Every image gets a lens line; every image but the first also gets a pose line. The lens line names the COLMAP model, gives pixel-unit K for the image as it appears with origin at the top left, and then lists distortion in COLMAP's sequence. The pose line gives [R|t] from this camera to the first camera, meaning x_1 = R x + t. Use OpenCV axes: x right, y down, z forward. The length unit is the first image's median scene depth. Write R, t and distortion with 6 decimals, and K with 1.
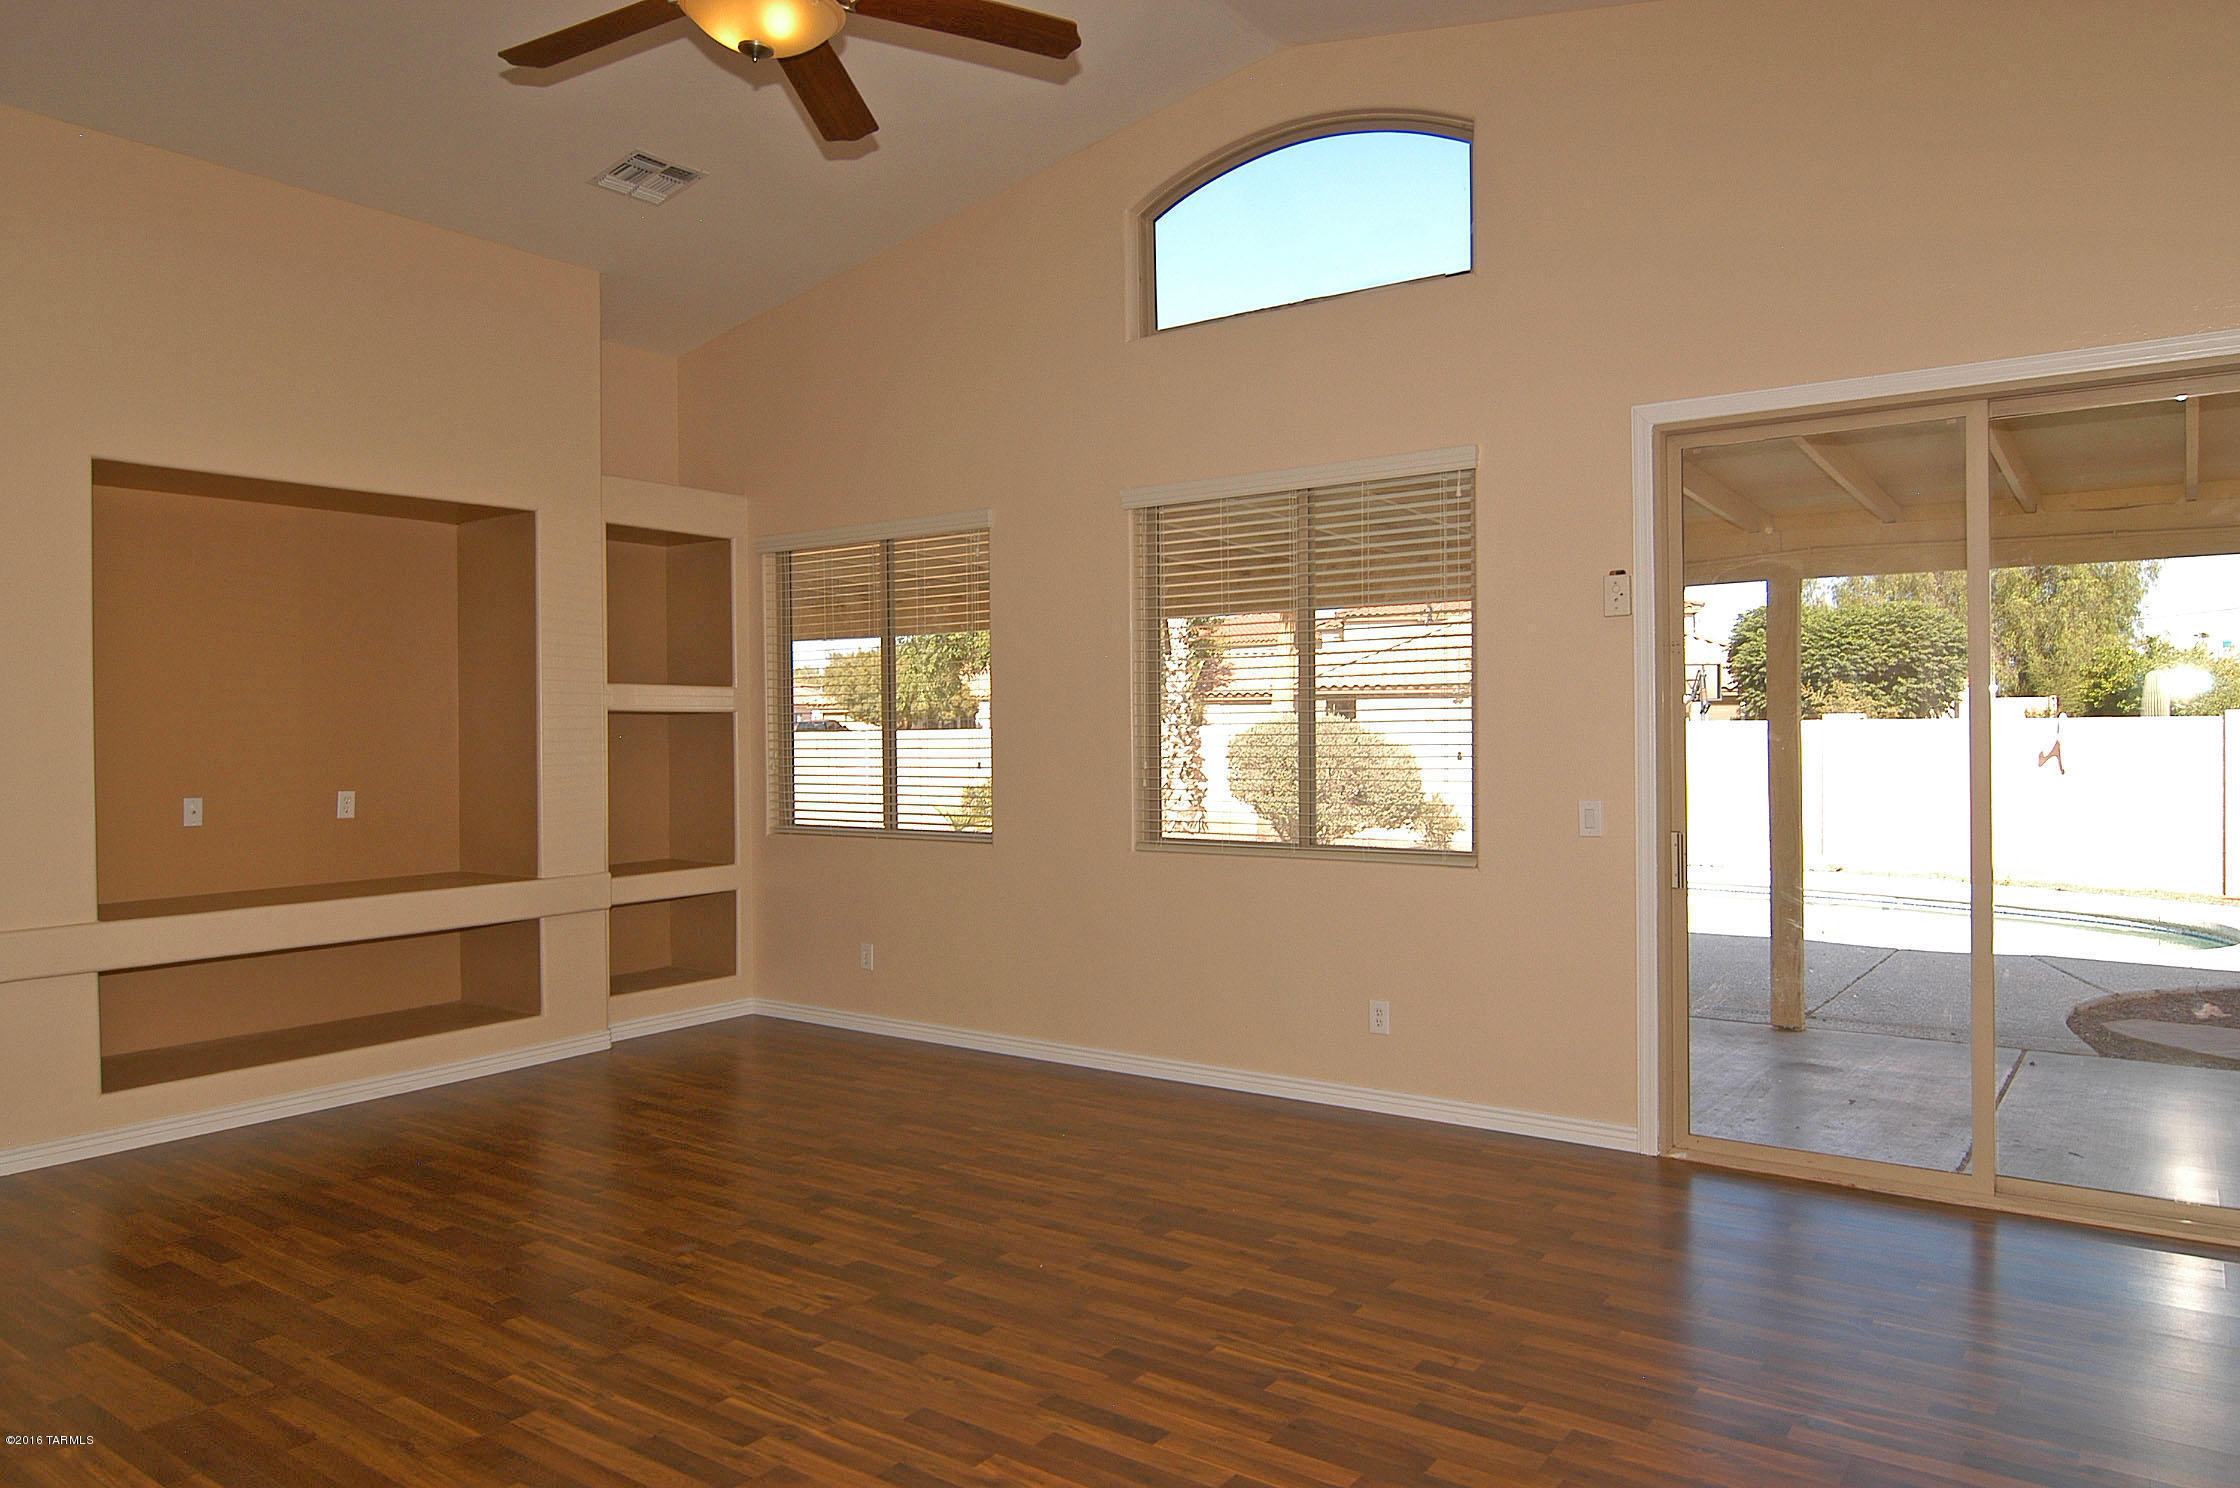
lens RADIAL K [[1472.0, 0, 1140.8], [0, 1472.0, 740.7], [0, 0, 1]] dist [-0.004520, -0.008558]
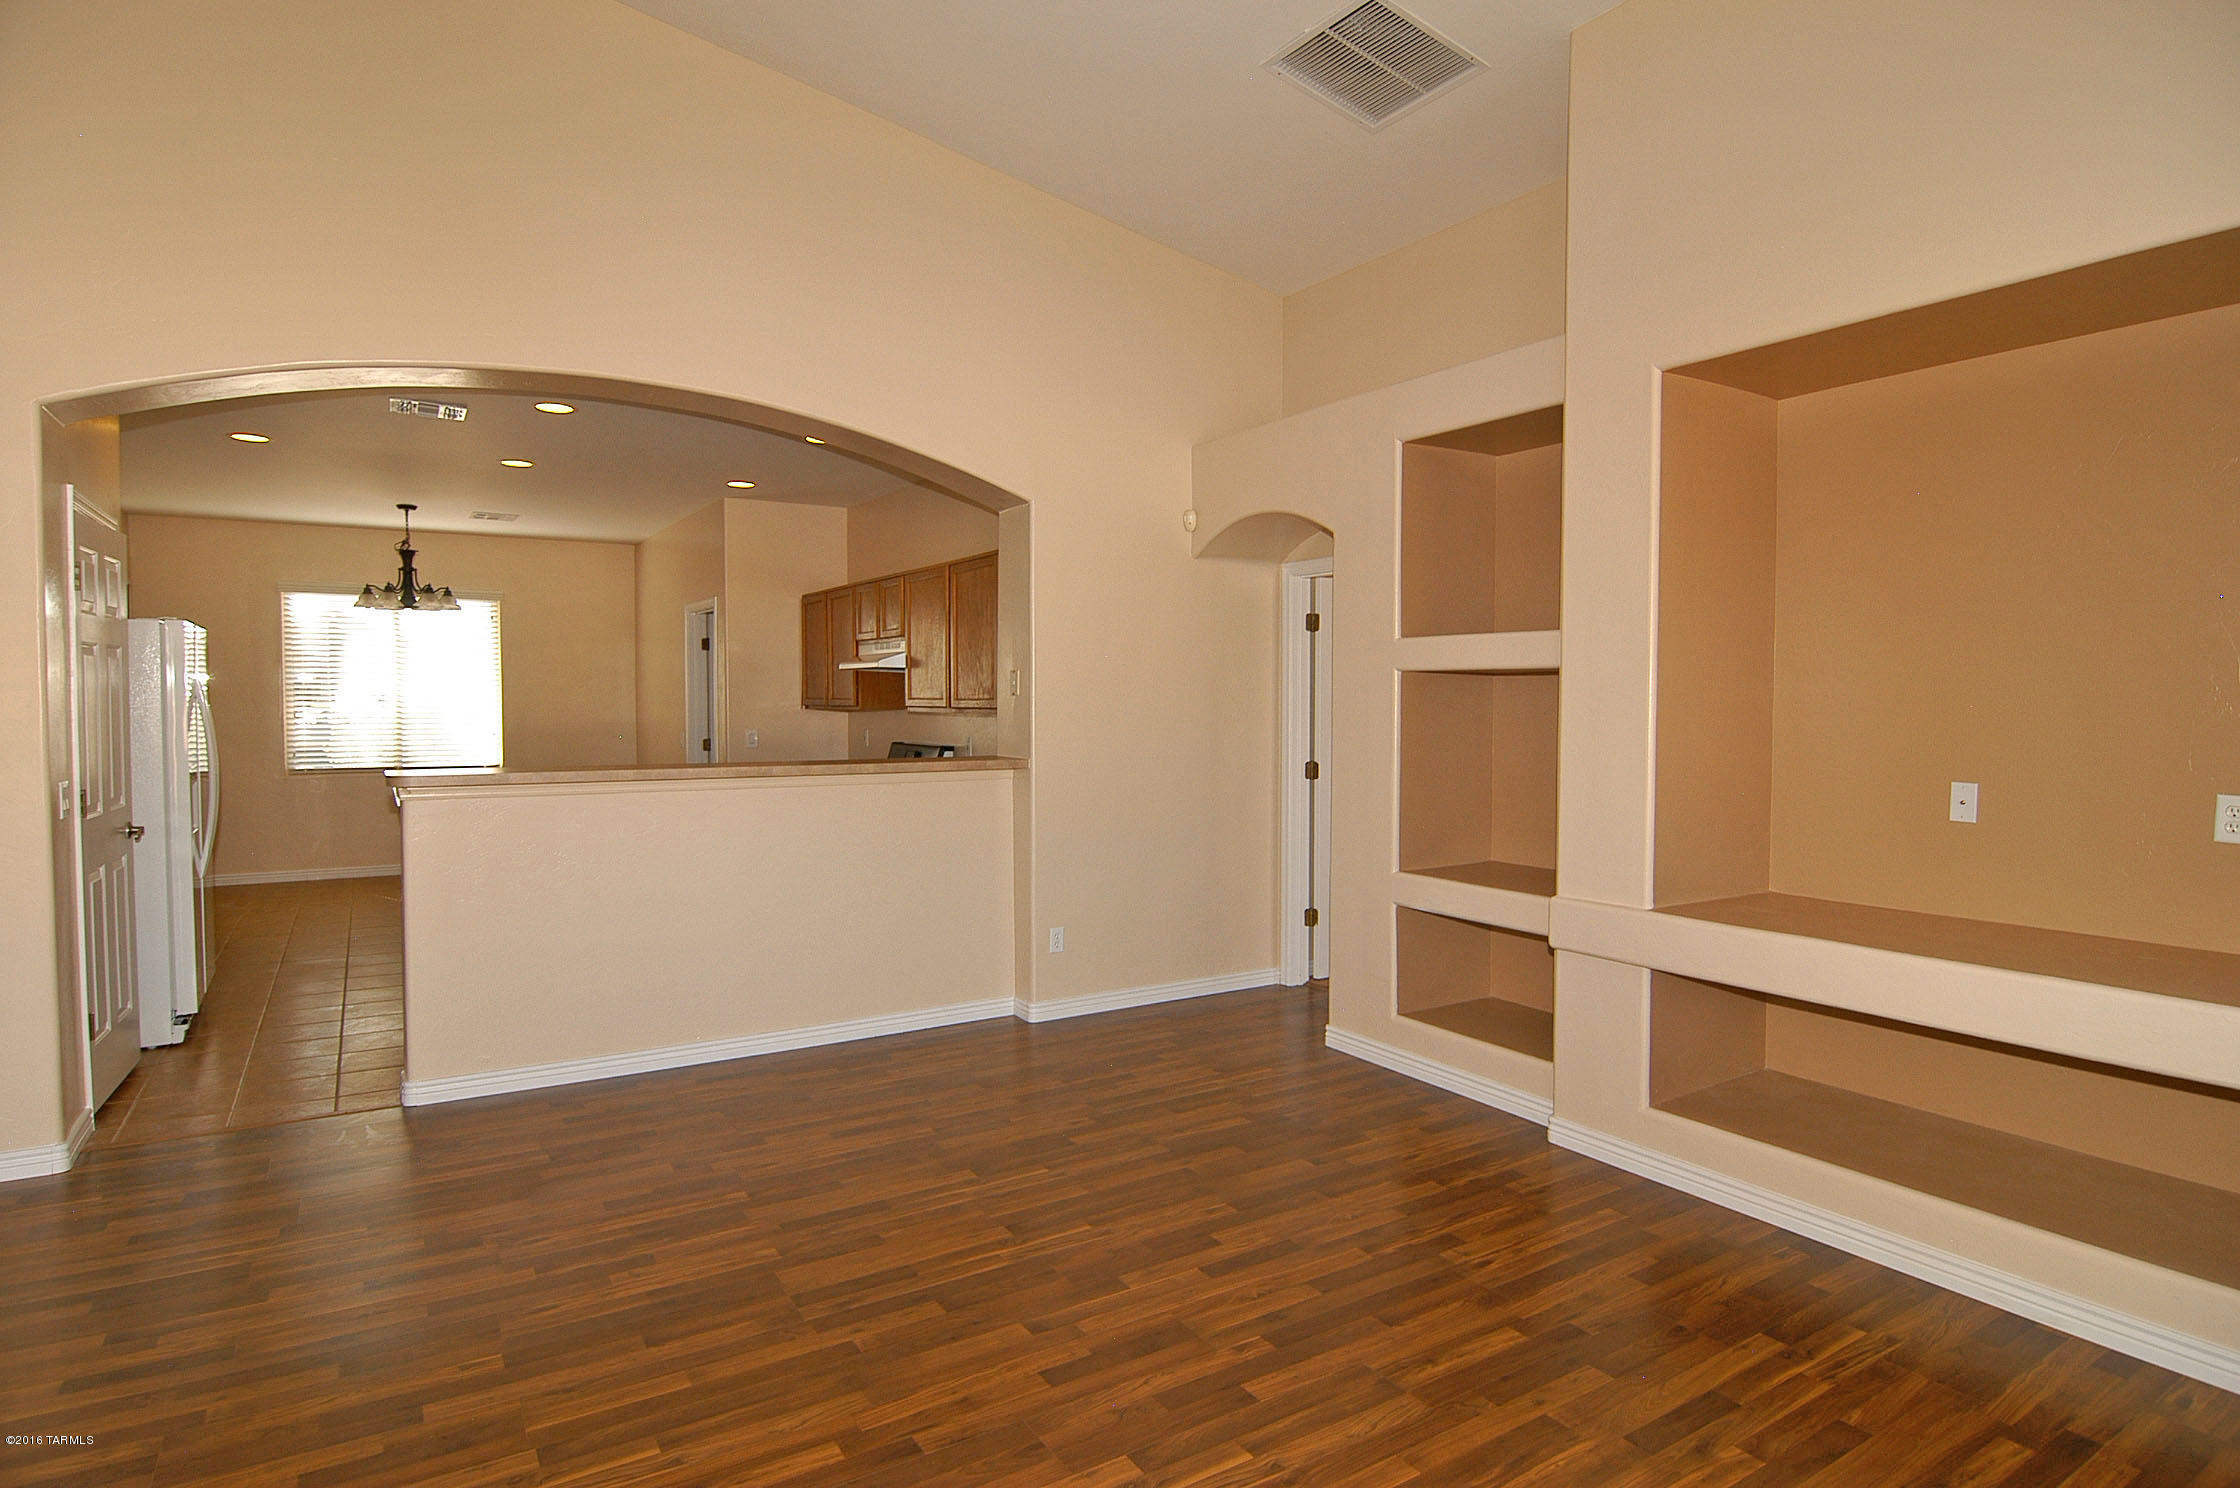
lens RADIAL K [[1202.5, 0, 1121.5], [0, 1202.5, 740.6], [0, 0, 1]] dist [-0.010626, -0.008096]
pose [[-0.382831, 0.041402, -0.922890, 0.062488], [-0.004750, 0.998894, 0.046782, -0.008449], [0.923806, 0.022294, -0.382211, 1.042824]]
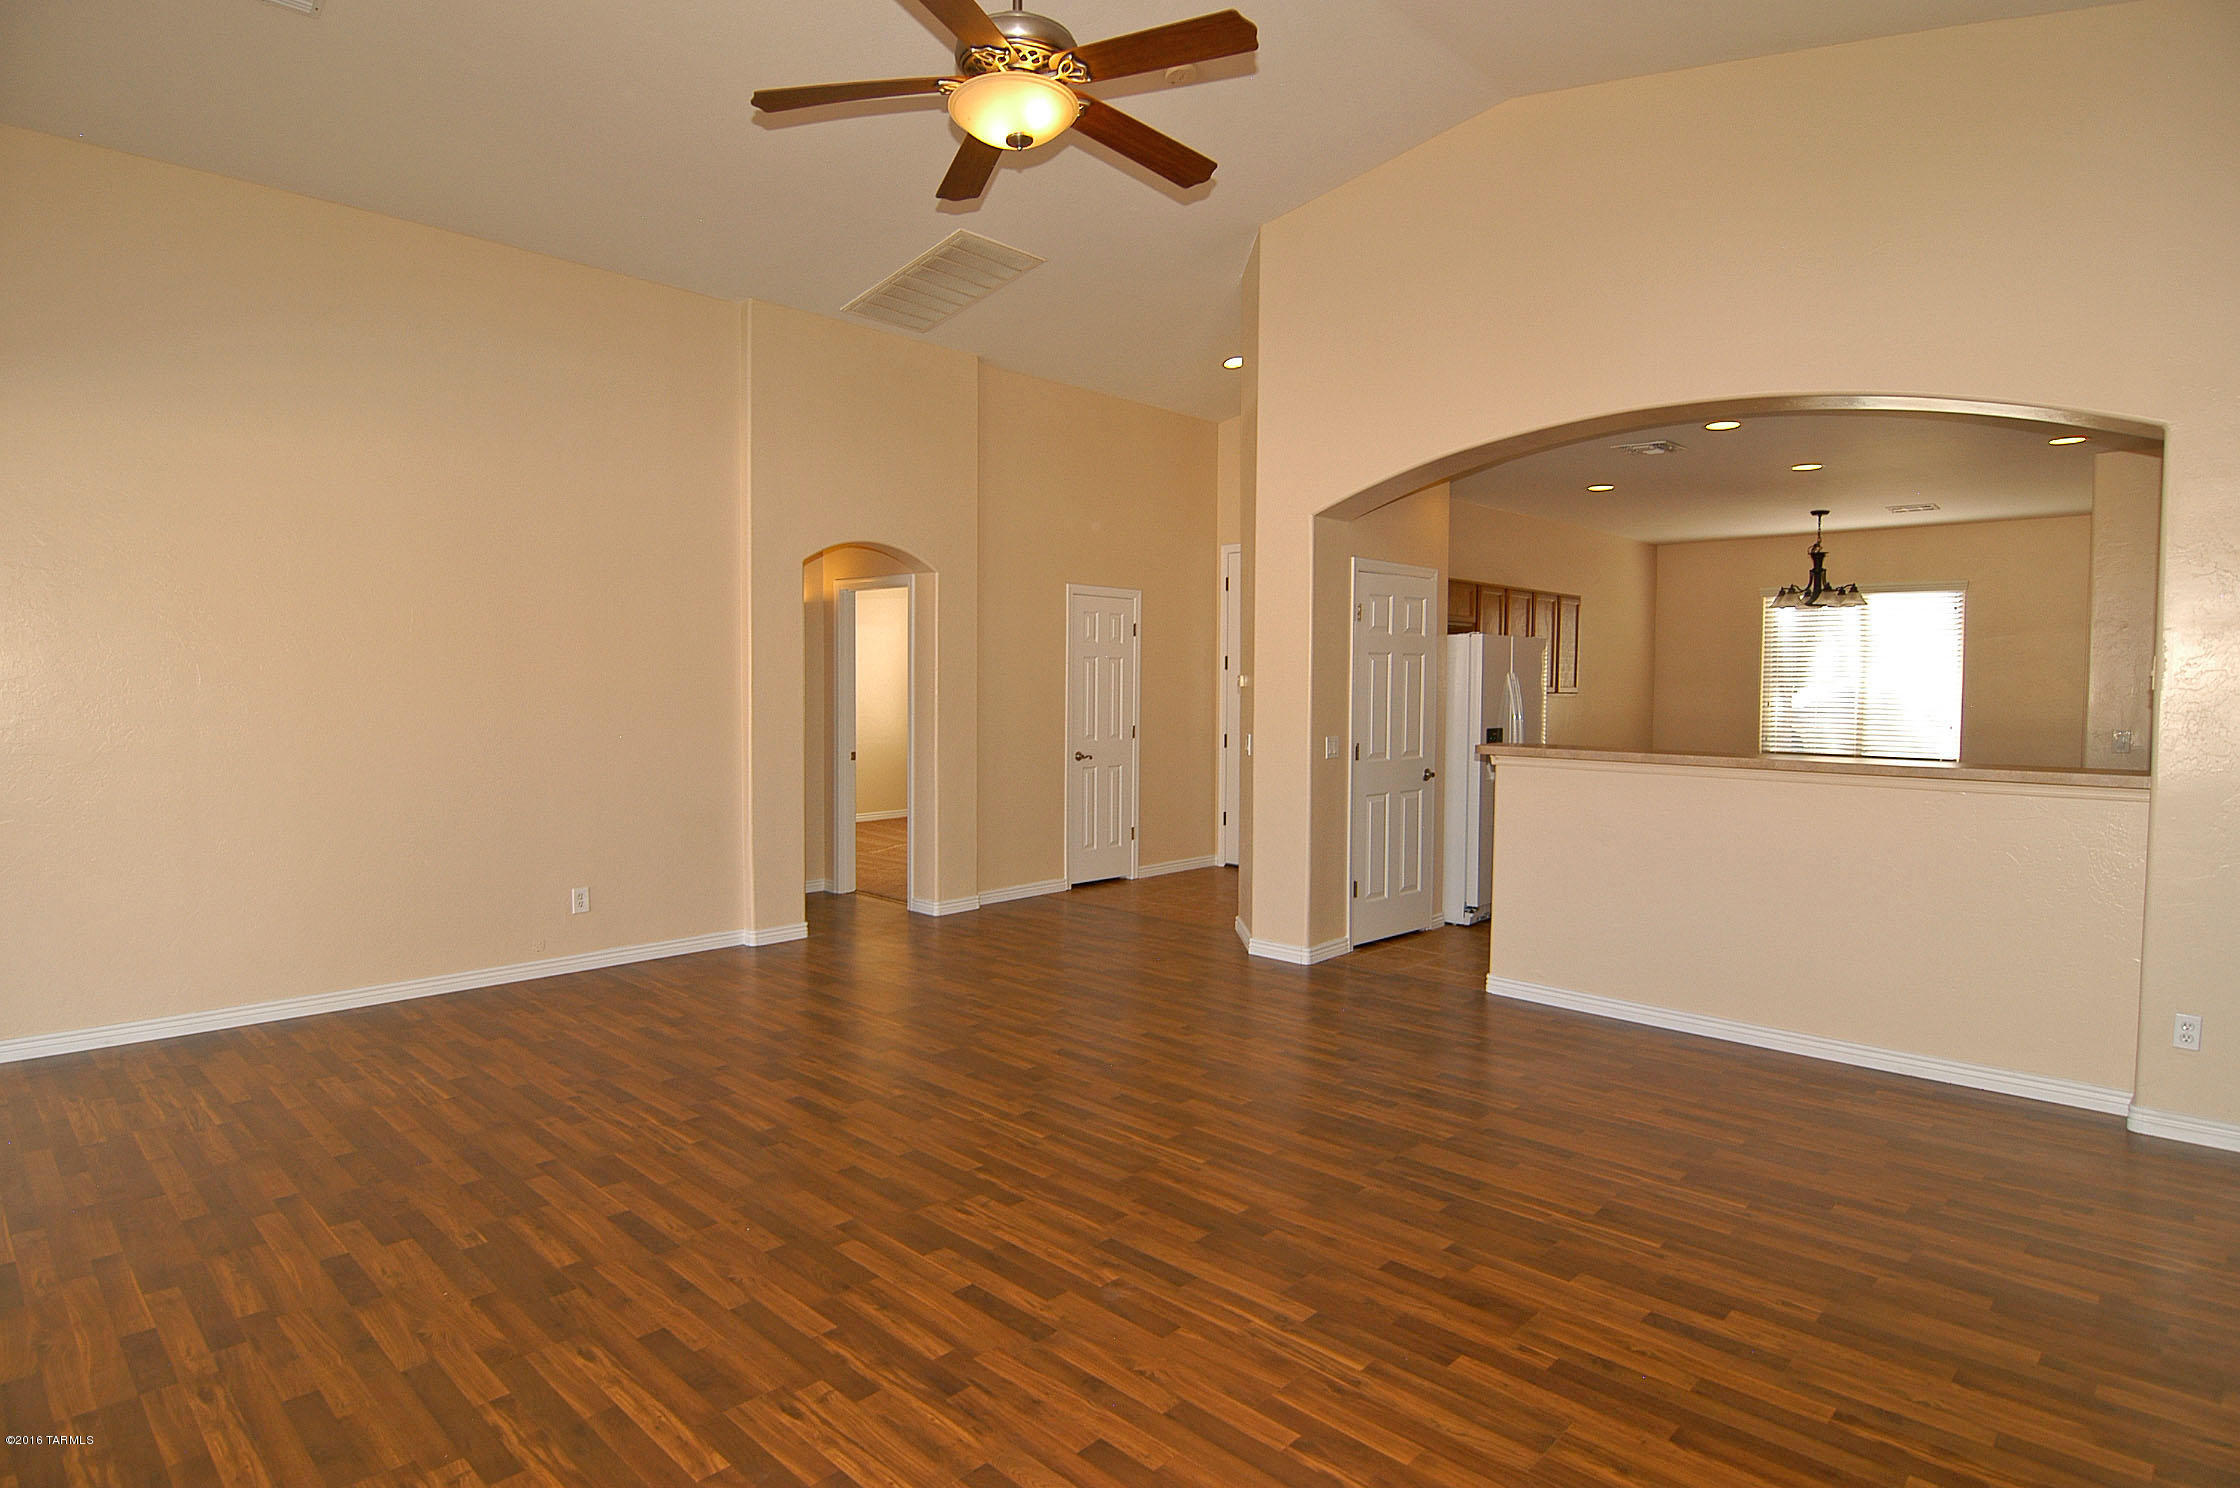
lens RADIAL K [[1202.5, 0, 1128.0], [0, 1202.5, 745.3], [0, 0, 1]] dist [-0.010626, -0.008096]
pose [[-0.989349, -0.005367, 0.145461, -0.359764], [0.003173, 0.998287, 0.058415, -0.009831], [-0.145526, 0.058254, -0.987638, 1.440362]]
